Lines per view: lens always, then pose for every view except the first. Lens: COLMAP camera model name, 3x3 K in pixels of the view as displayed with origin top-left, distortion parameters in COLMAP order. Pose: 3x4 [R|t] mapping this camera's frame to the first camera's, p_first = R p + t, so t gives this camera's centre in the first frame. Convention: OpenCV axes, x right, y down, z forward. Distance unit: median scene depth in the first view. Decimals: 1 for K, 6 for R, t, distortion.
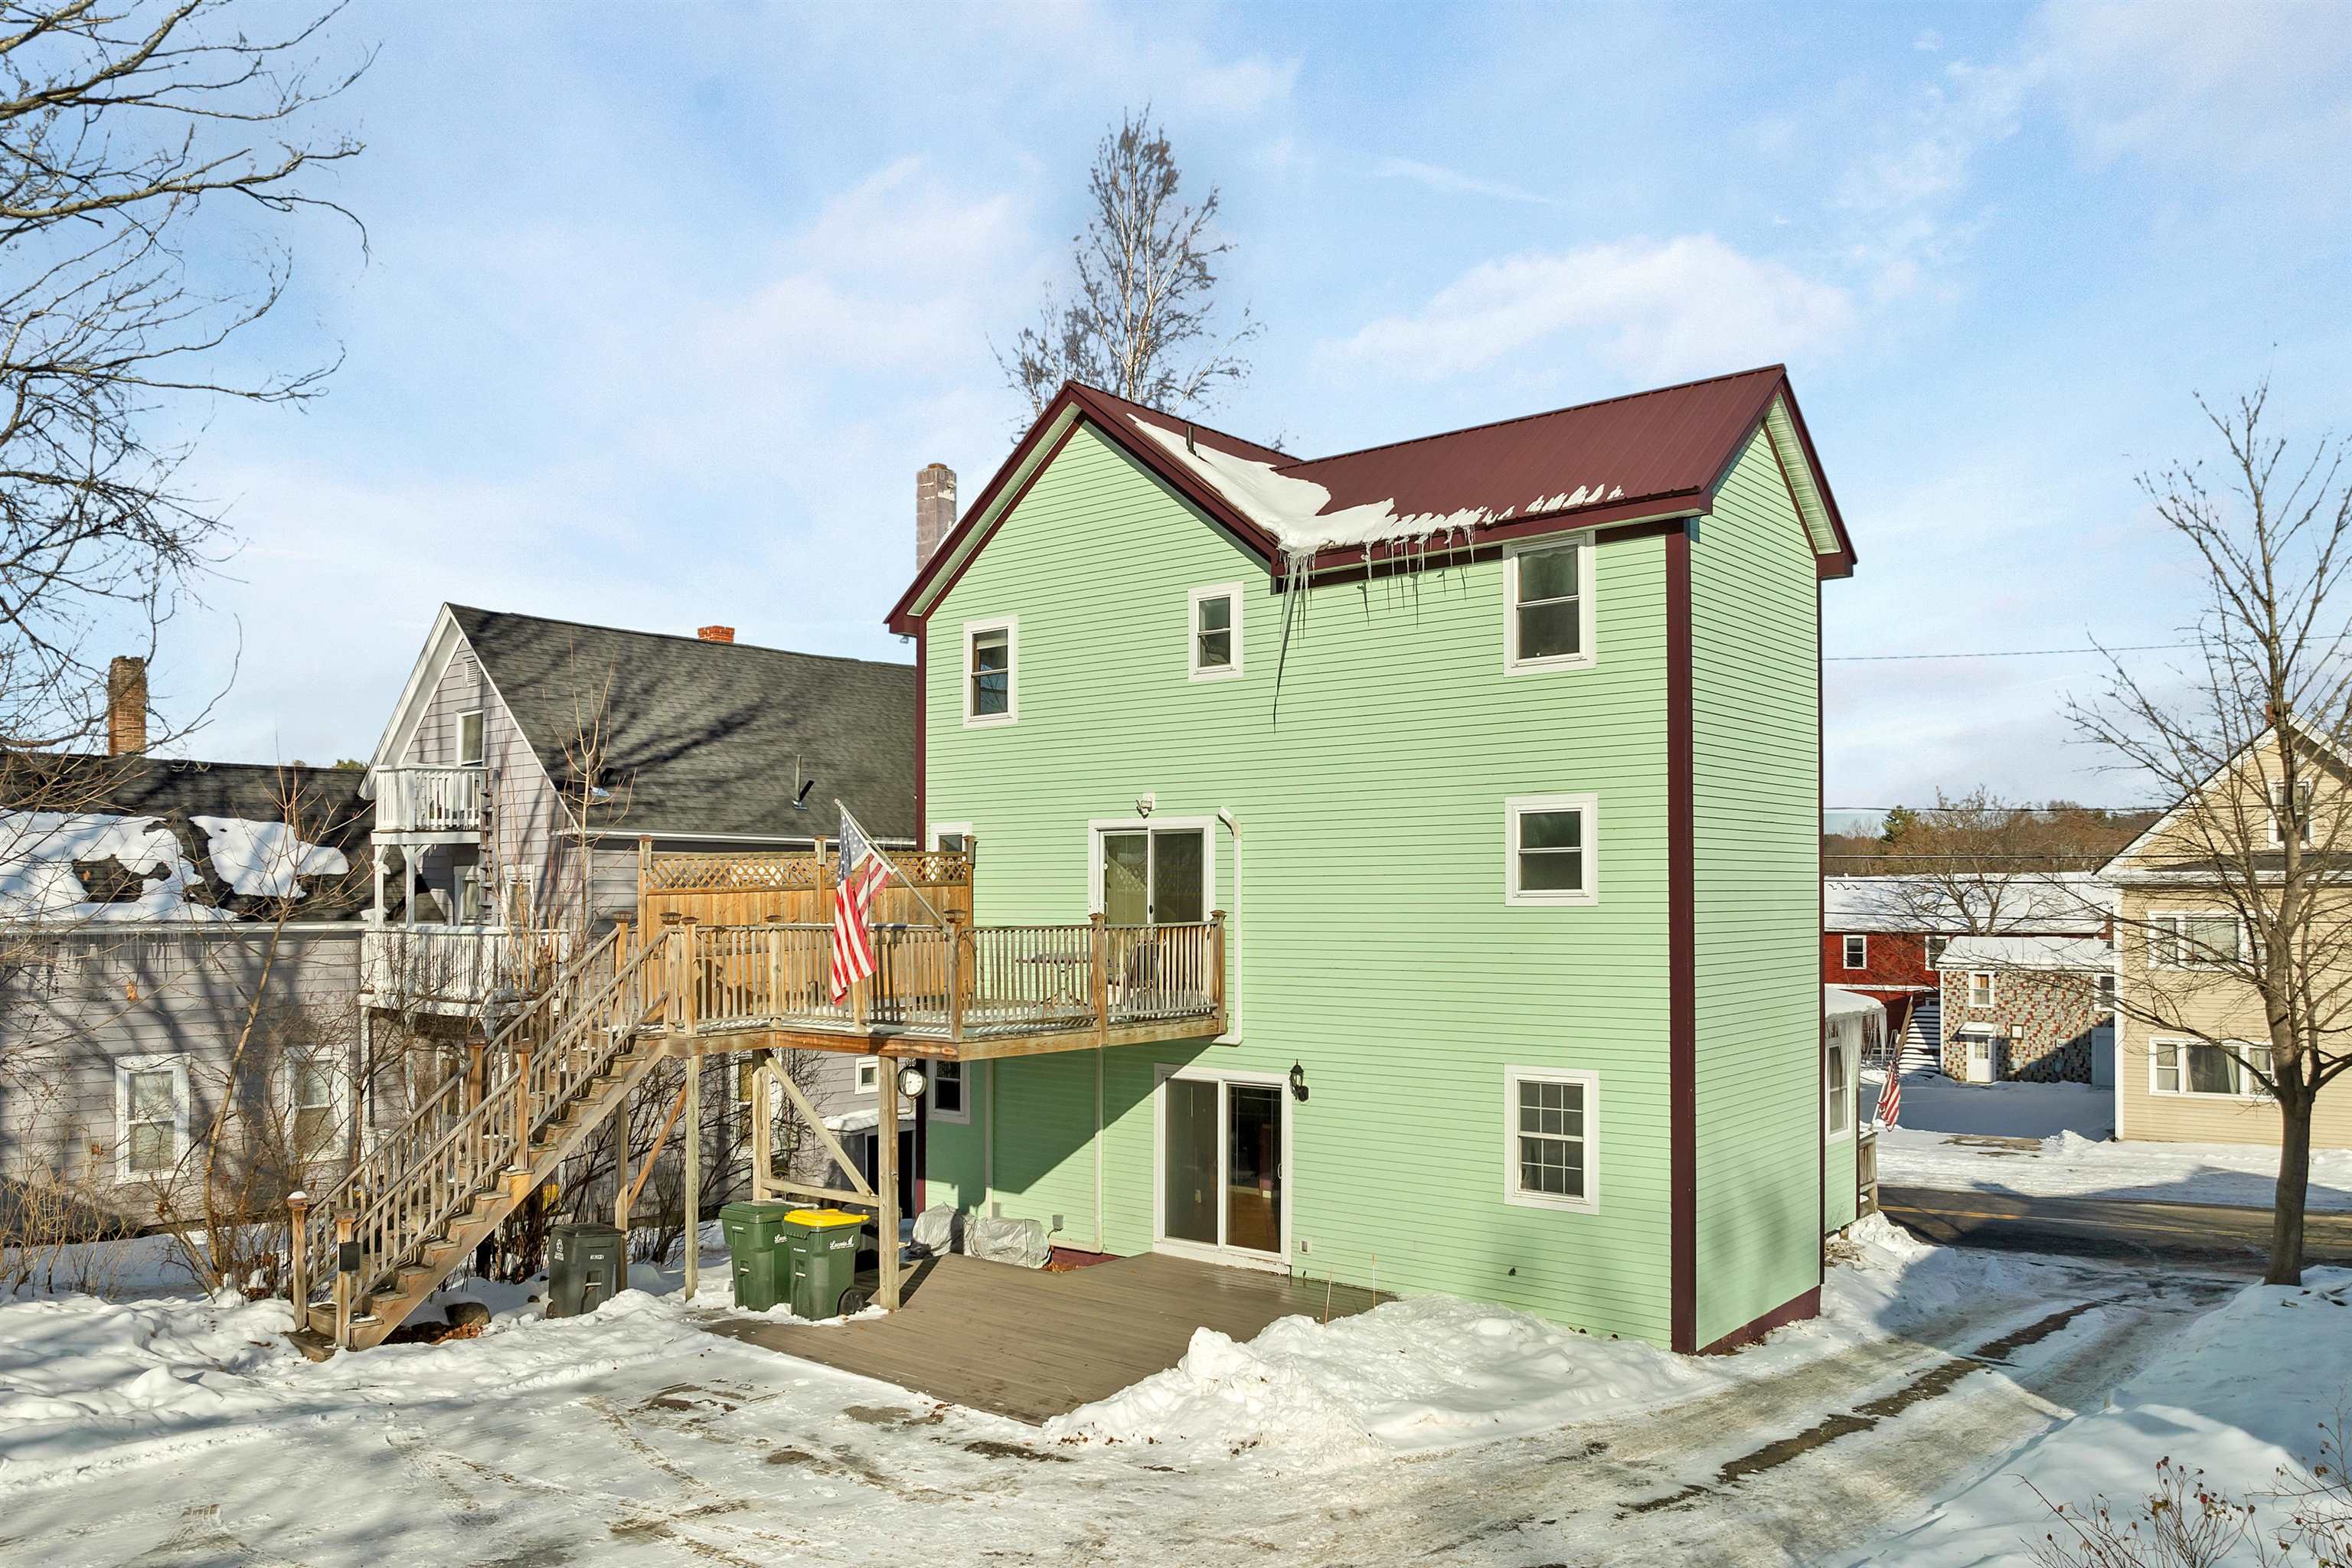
lens RADIAL K [[1687.4, 0, 1175.3], [0, 1687.4, 874.8], [0, 0, 1]] dist [-0.039720, 0.008805]
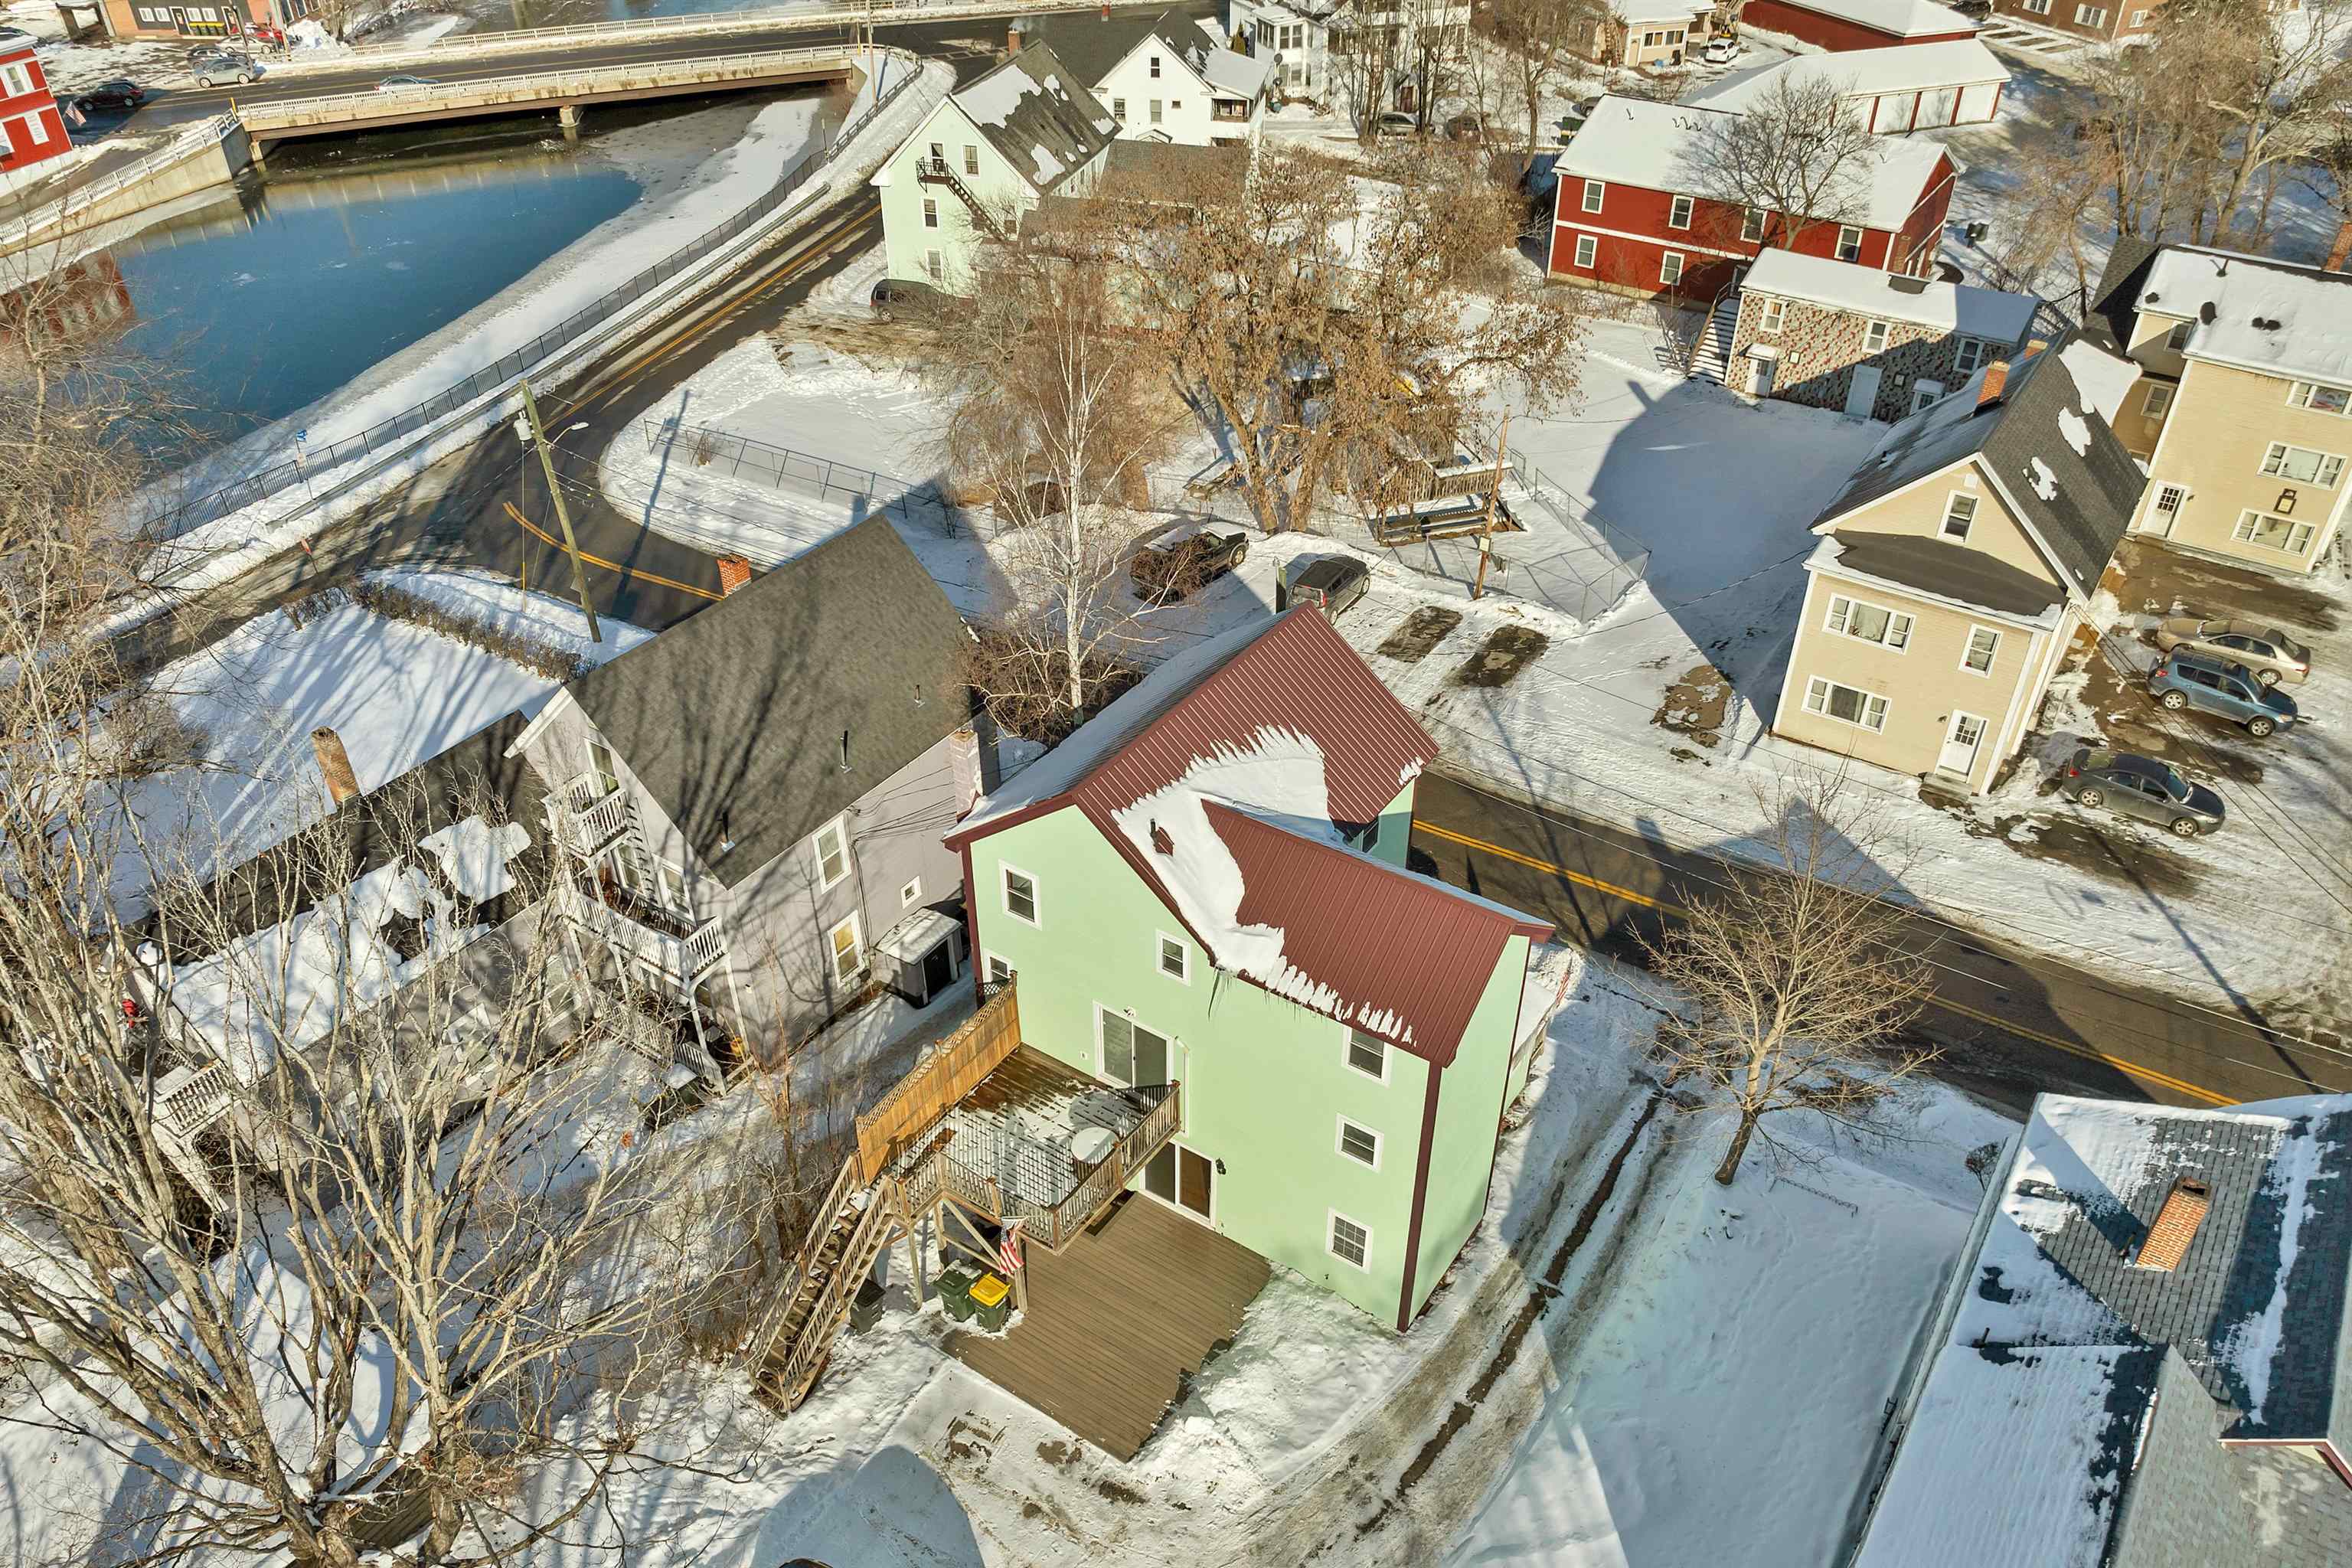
lens RADIAL K [[1687.4, 0, 1175.3], [0, 1687.4, 874.8], [0, 0, 1]] dist [-0.039720, 0.008805]
pose [[0.995130, -0.062371, 0.076334, -0.109038], [0.000868, 0.779890, 0.625916, -1.420340], [-0.098572, -0.622802, 0.776145, -0.268571]]
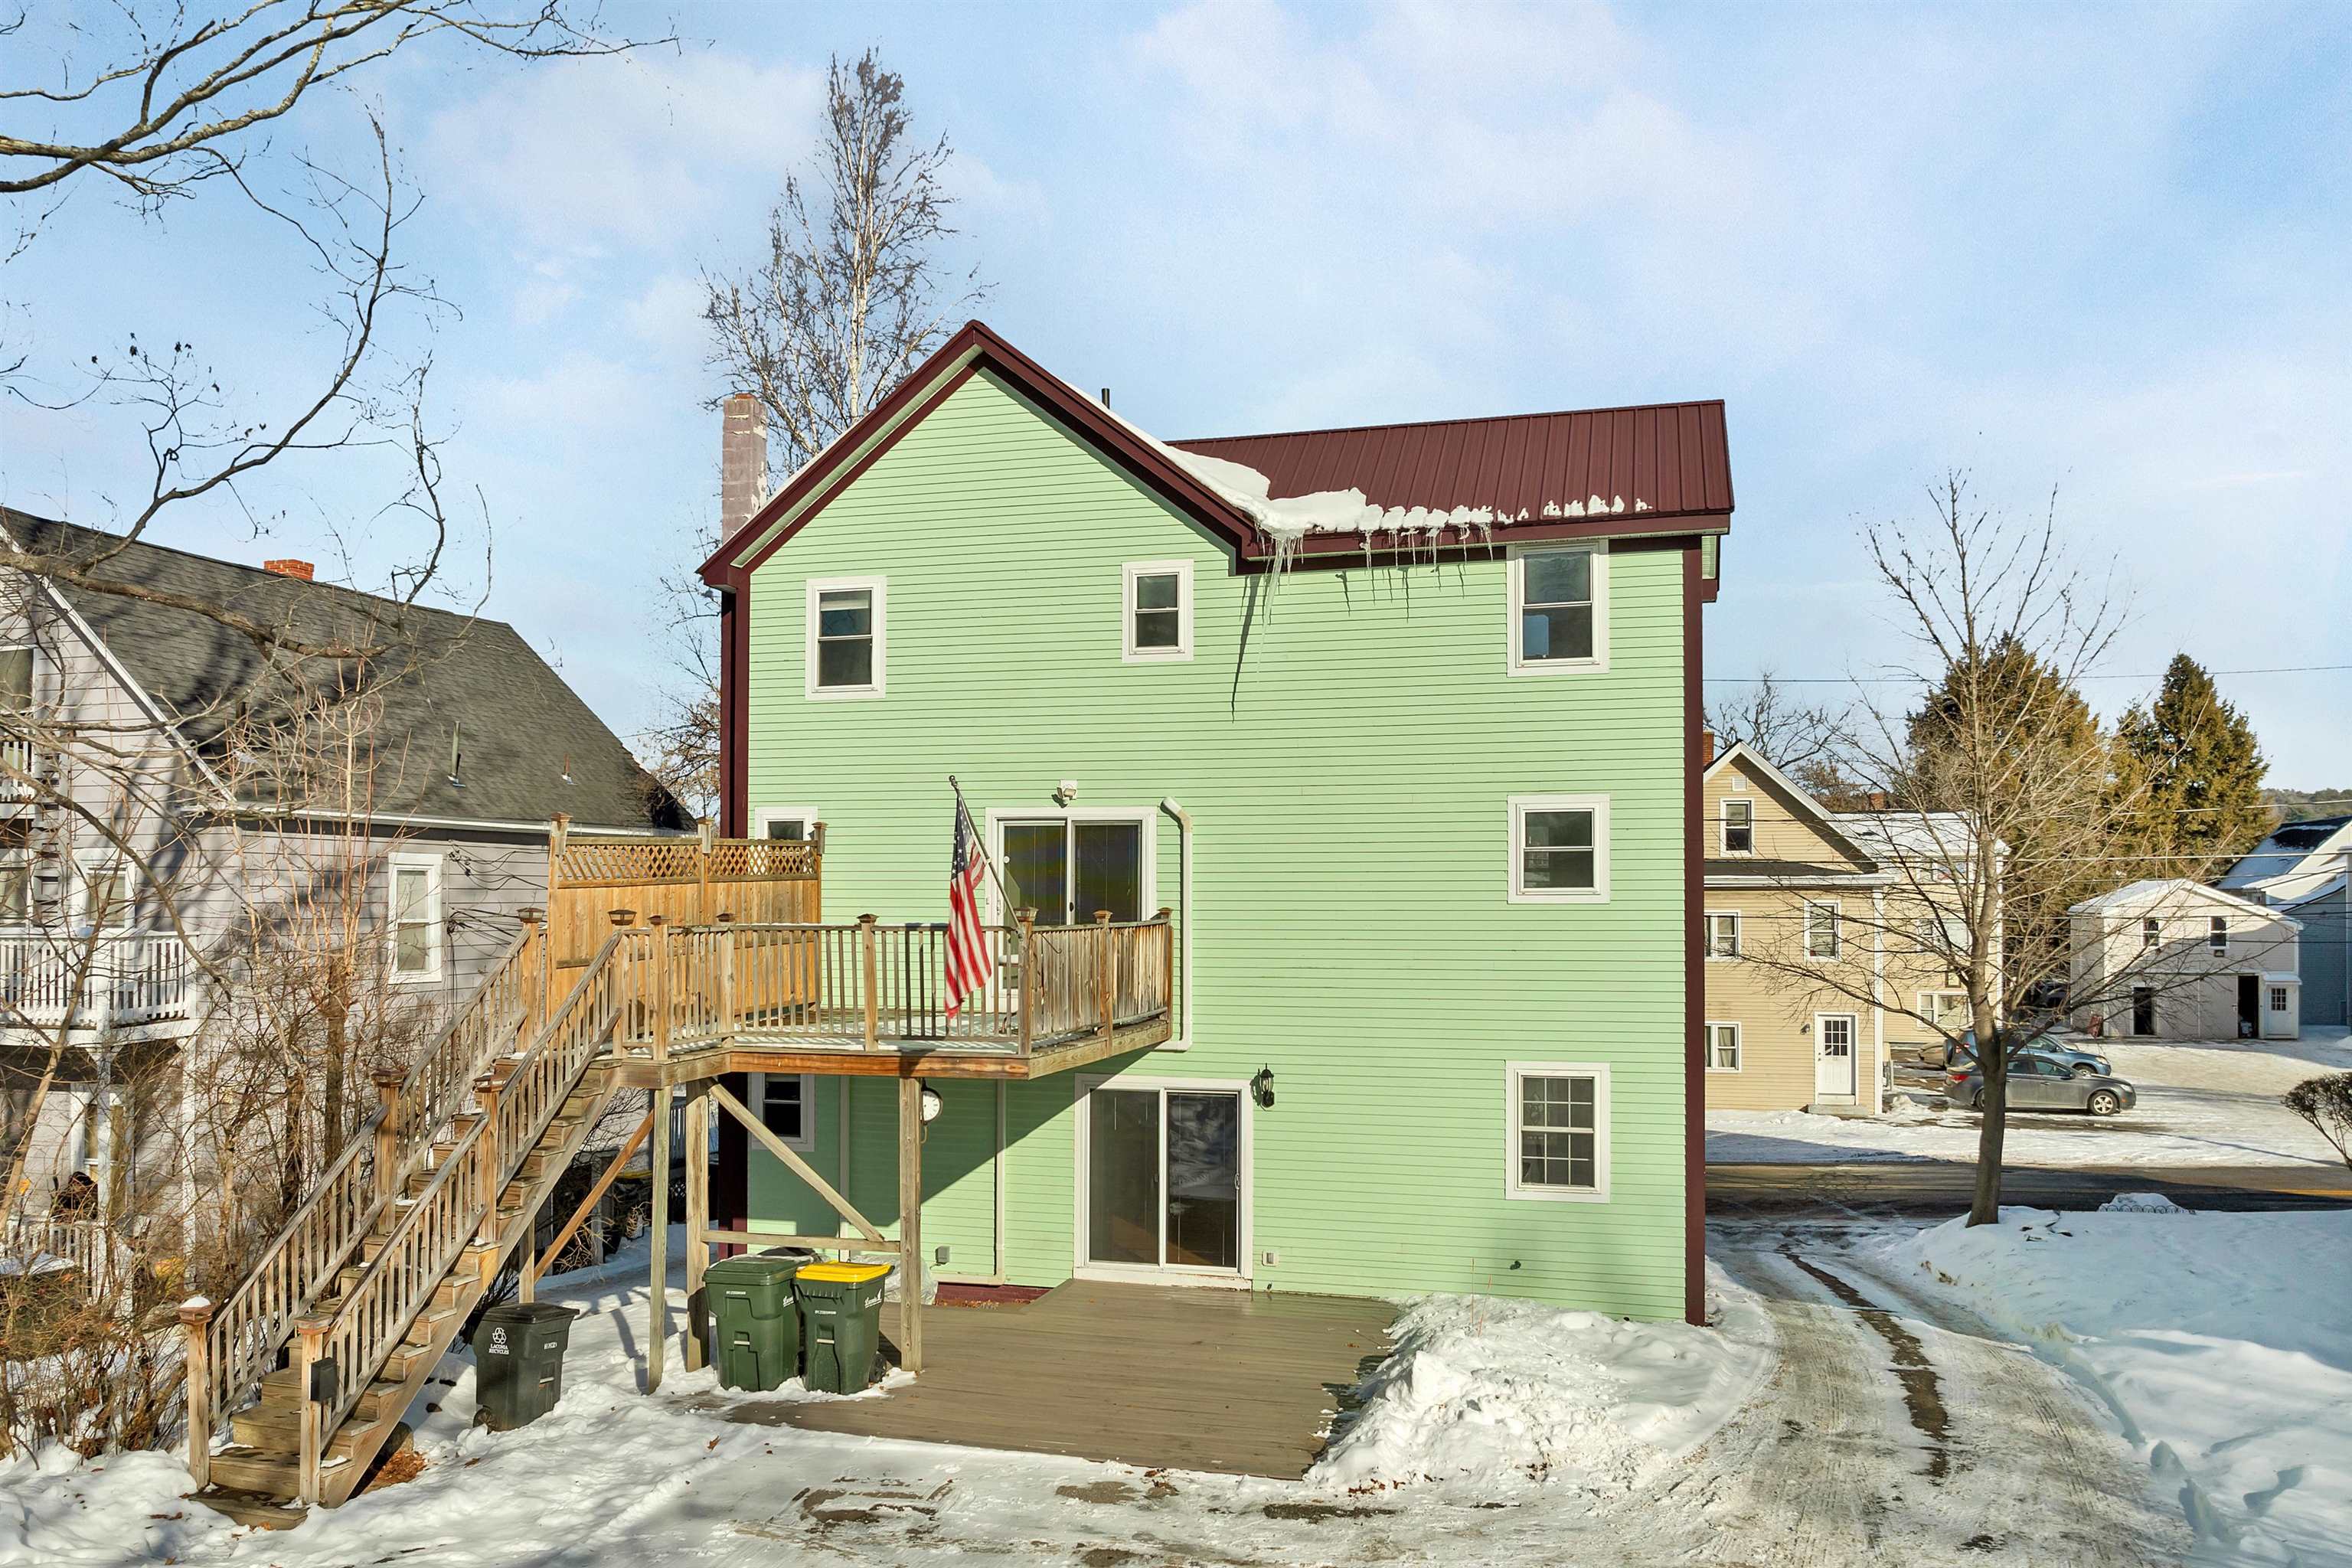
lens RADIAL K [[1687.4, 0, 1175.3], [0, 1687.4, 874.8], [0, 0, 1]] dist [-0.039720, 0.008805]
pose [[0.913754, 0.008734, 0.406173, -0.395924], [-0.009071, 0.999958, -0.001097, 0.004215], [-0.406166, -0.002682, 0.913795, 0.159068]]
